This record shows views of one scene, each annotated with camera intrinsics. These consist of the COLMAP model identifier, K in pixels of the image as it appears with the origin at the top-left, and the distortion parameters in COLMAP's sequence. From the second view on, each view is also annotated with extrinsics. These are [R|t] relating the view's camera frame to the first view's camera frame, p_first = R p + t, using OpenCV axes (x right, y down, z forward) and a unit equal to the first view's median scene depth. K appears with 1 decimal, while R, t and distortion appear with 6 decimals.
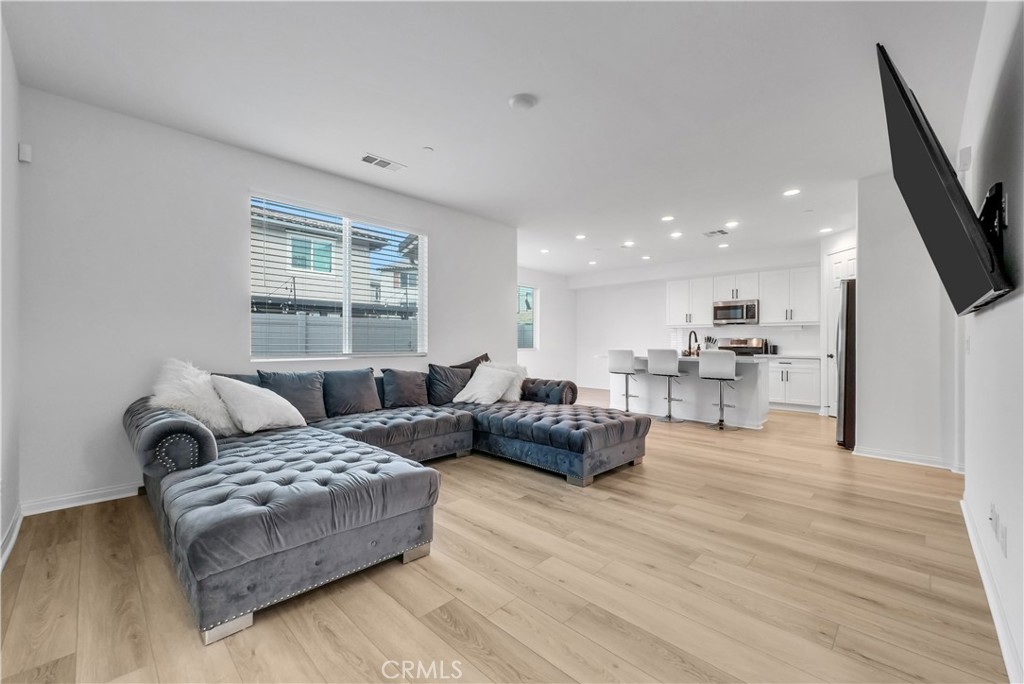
lens RADIAL K [[416.7, 0, 512.0], [0, 416.7, 342.0], [0, 0, 1]] dist [-0.002072, -0.000079]
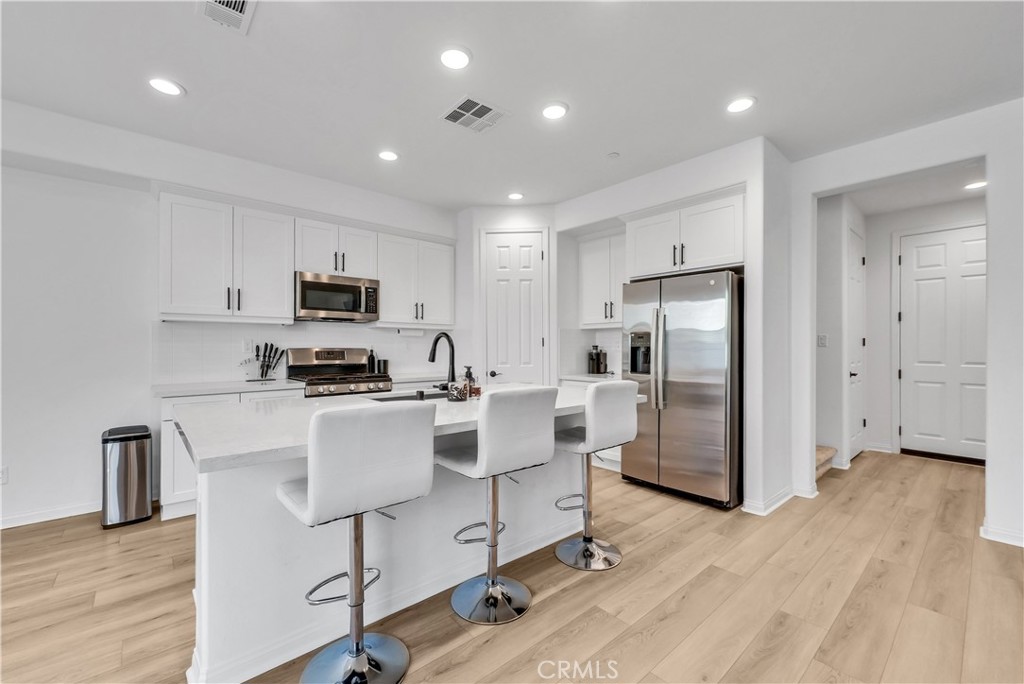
lens RADIAL K [[416.7, 0, 512.0], [0, 416.7, 342.0], [0, 0, 1]] dist [-0.002072, -0.000079]
pose [[0.080159, 0.012598, 0.996702, 0.042040], [0.002821, 0.999913, -0.012865, -0.009650], [-0.996778, 0.003843, 0.080117, 0.745173]]
